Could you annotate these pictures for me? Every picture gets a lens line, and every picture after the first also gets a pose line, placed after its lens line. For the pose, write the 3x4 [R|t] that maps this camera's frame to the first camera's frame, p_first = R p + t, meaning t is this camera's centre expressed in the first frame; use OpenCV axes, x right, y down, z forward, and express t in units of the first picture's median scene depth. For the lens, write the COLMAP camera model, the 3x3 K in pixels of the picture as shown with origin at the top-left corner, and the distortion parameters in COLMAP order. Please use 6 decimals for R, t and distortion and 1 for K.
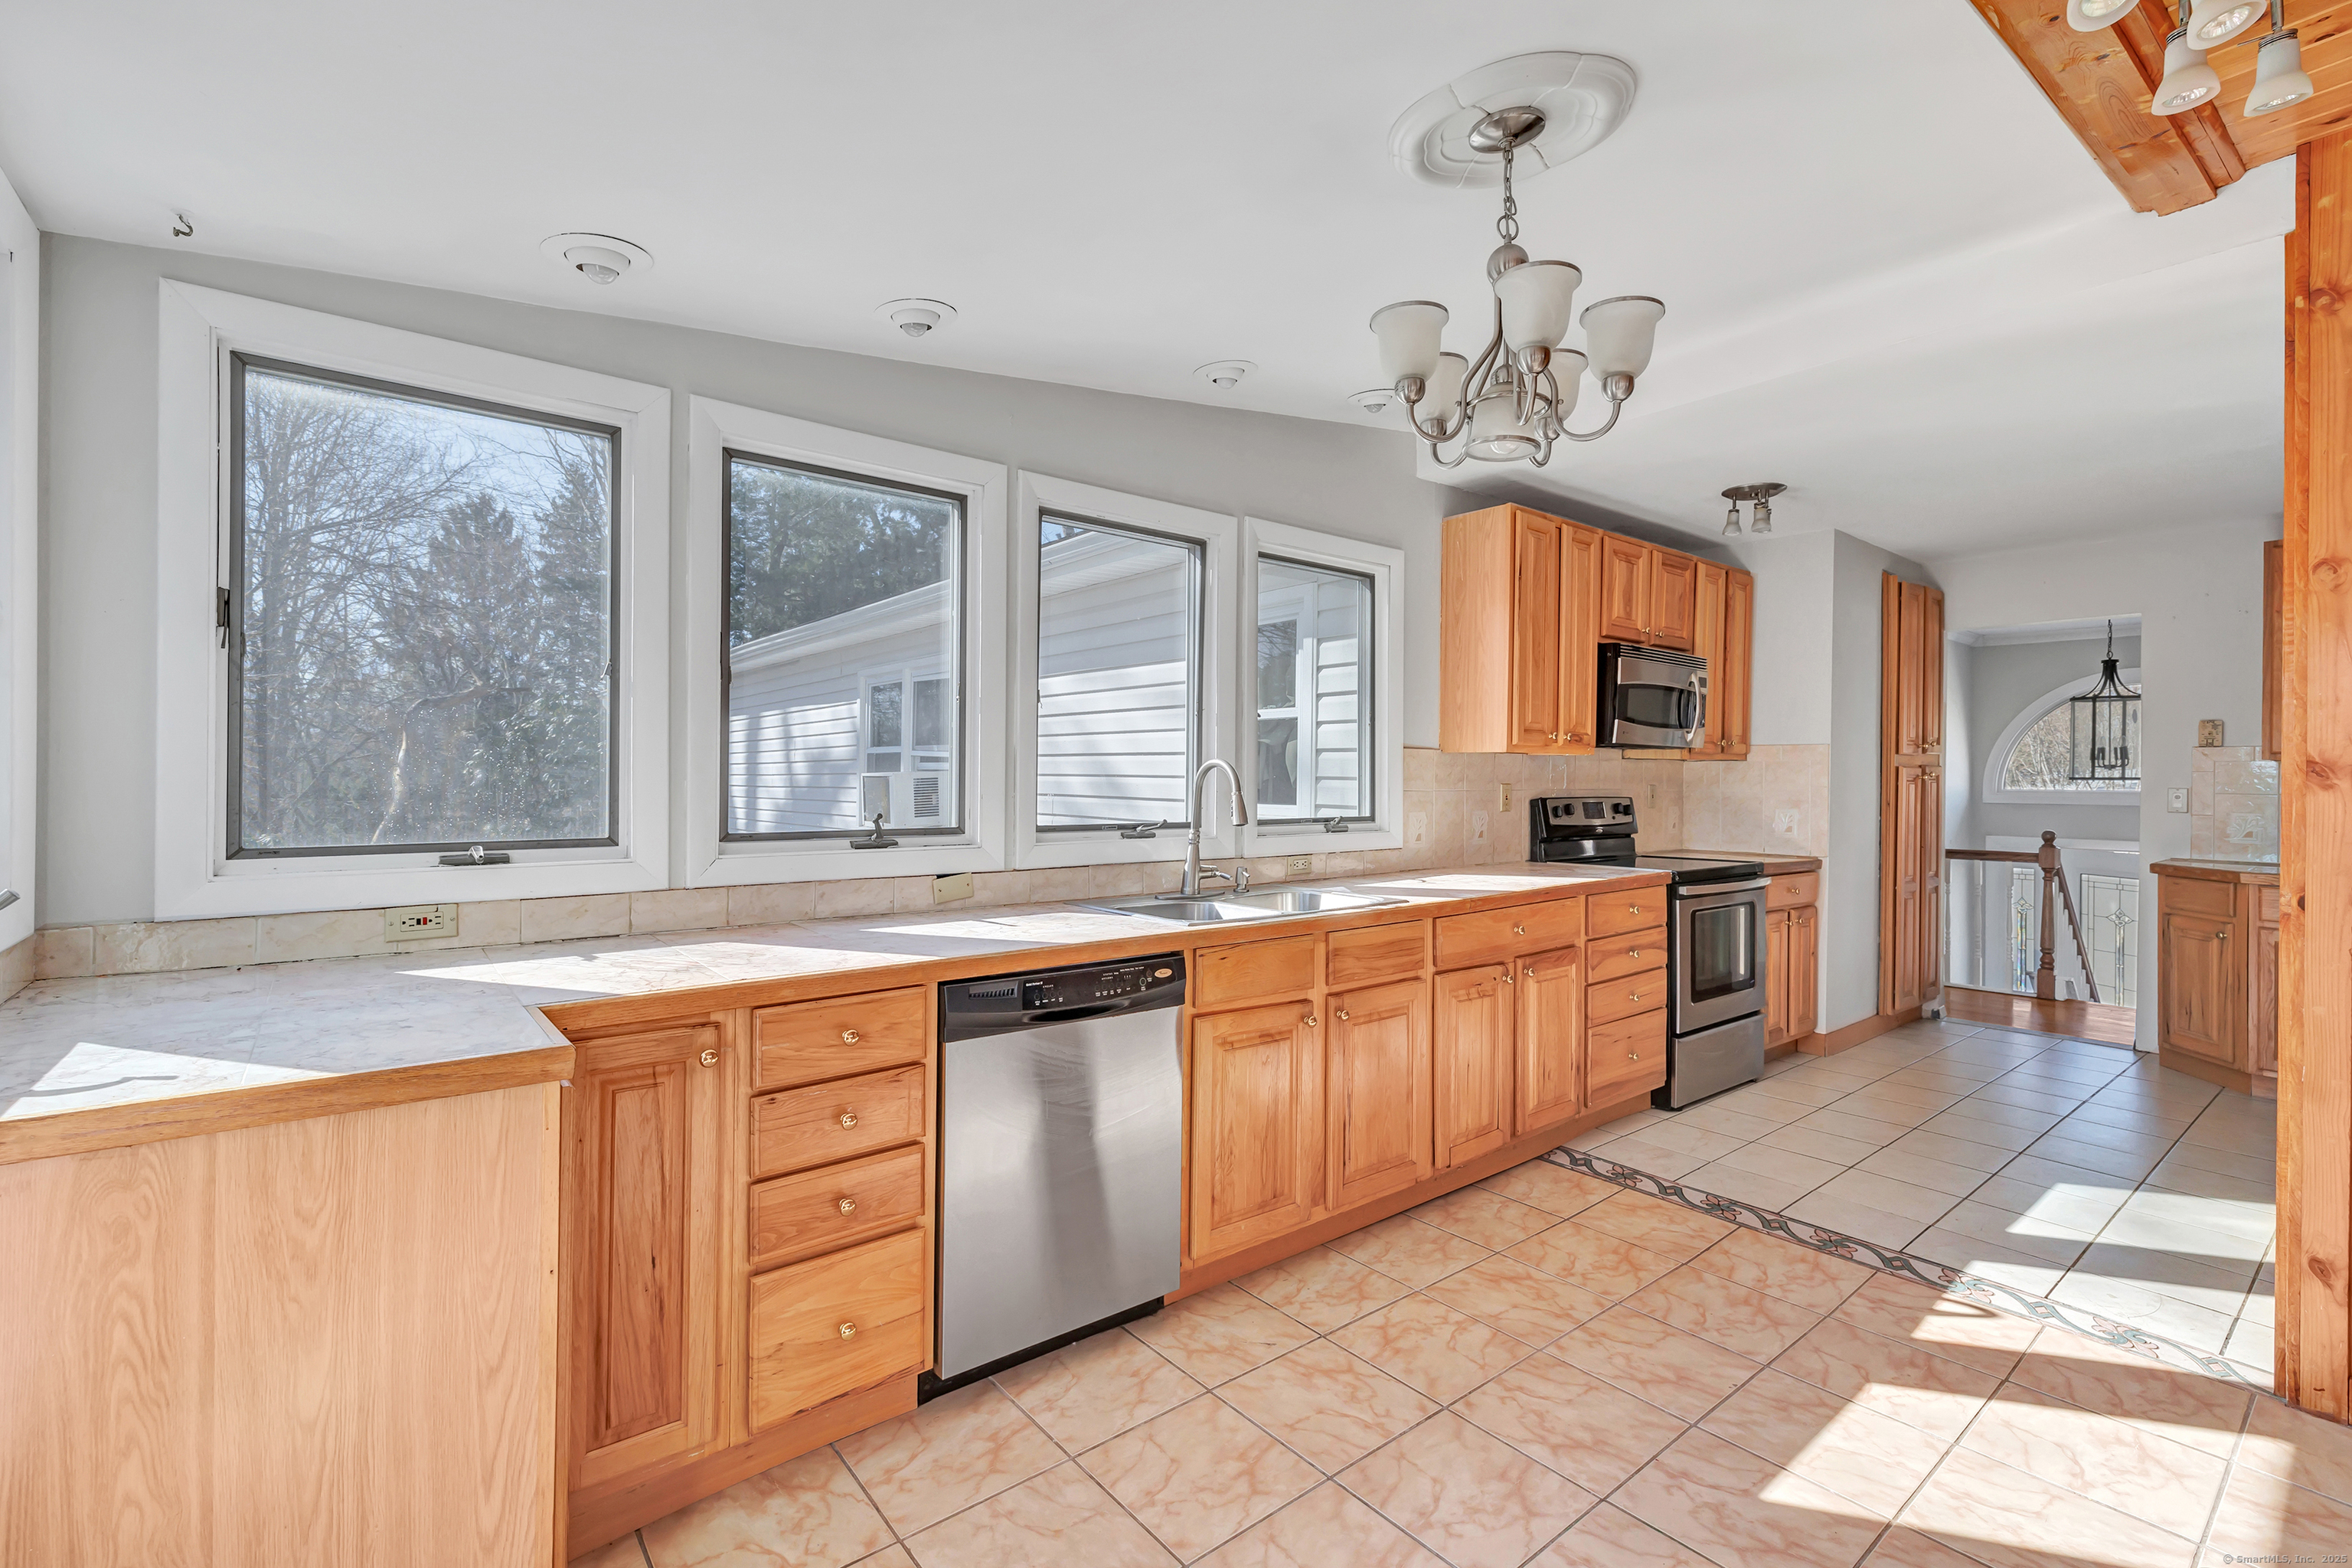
lens RADIAL K [[1020.0, 0, 1143.0], [0, 1020.0, 794.8], [0, 0, 1]] dist [0.000757, -0.000157]
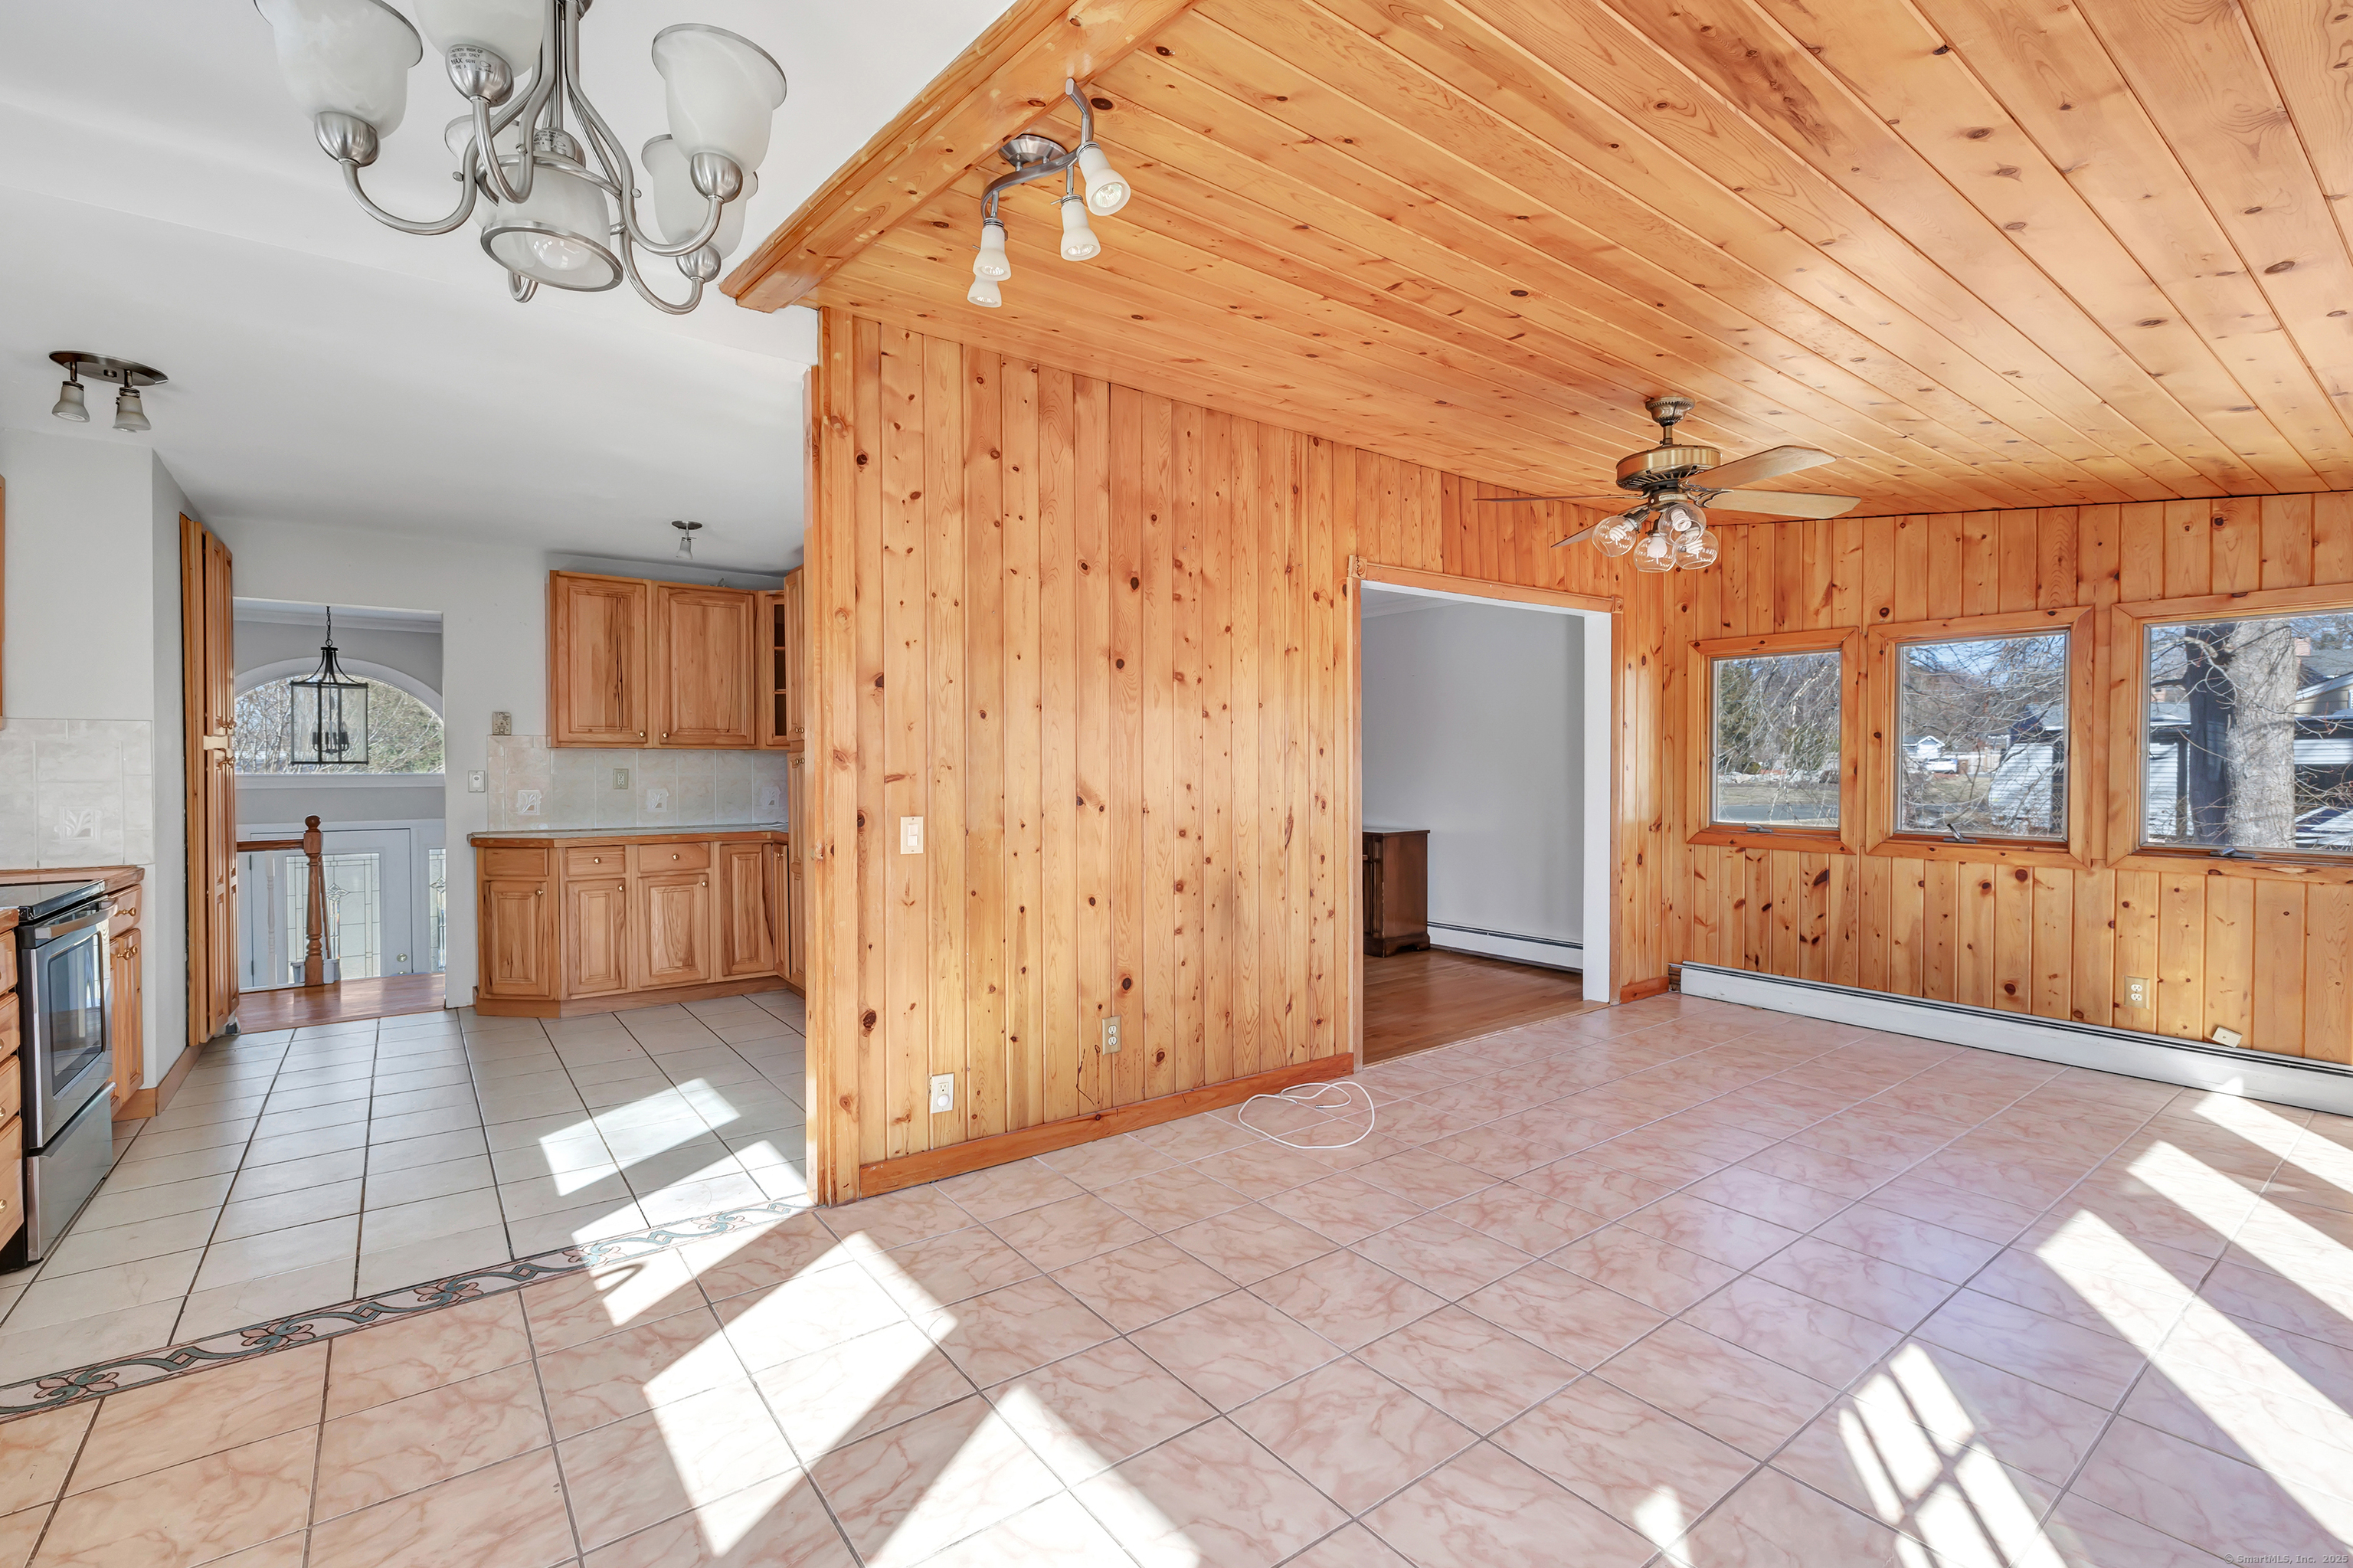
lens RADIAL K [[1009.6, 0, 1160.0], [0, 1009.6, 785.6], [0, 0, 1]] dist [0.000847, 0.000137]
pose [[0.012321, -0.027471, 0.999547, -0.166152], [0.020027, 0.999429, 0.027221, -0.008017], [-0.999724, 0.019682, 0.012864, 0.346318]]
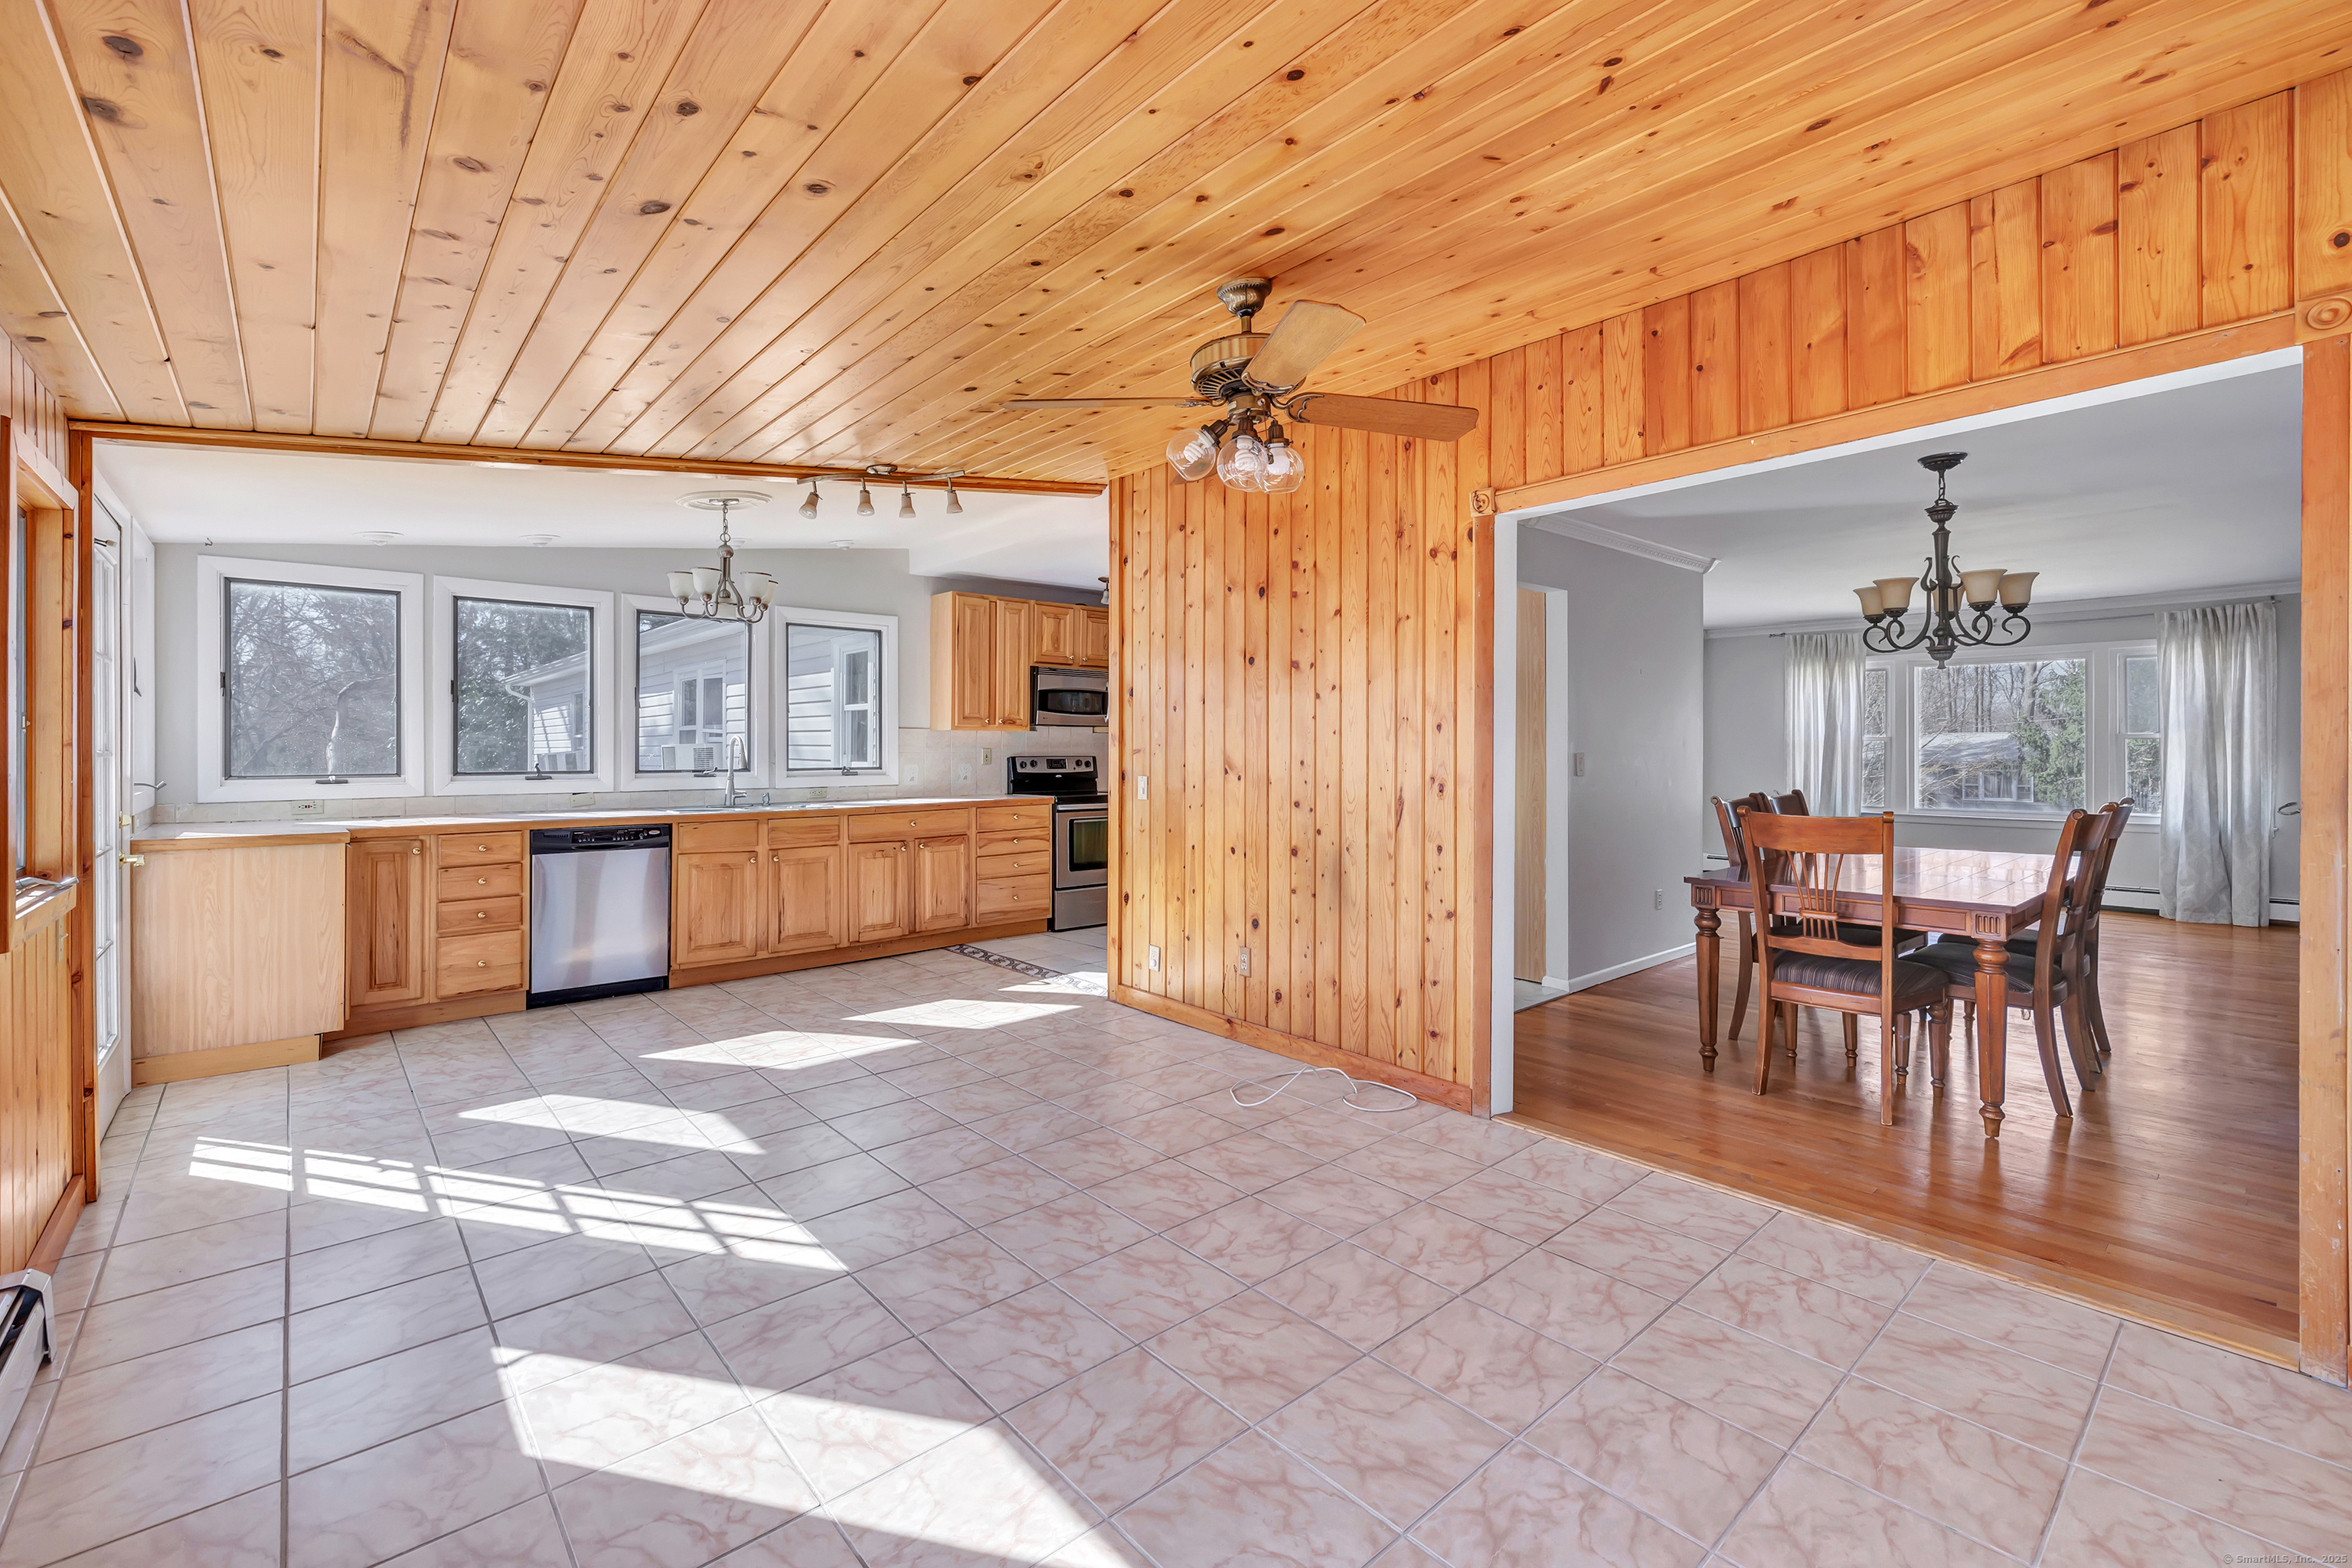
lens RADIAL K [[1020.0, 0, 1154.4], [0, 1020.0, 744.8], [0, 0, 1]] dist [0.000757, -0.000157]
pose [[0.998311, -0.006706, 0.057710, 0.766226], [0.007930, 0.999748, -0.021006, 0.030365], [-0.057555, 0.021428, 0.998112, -1.007703]]
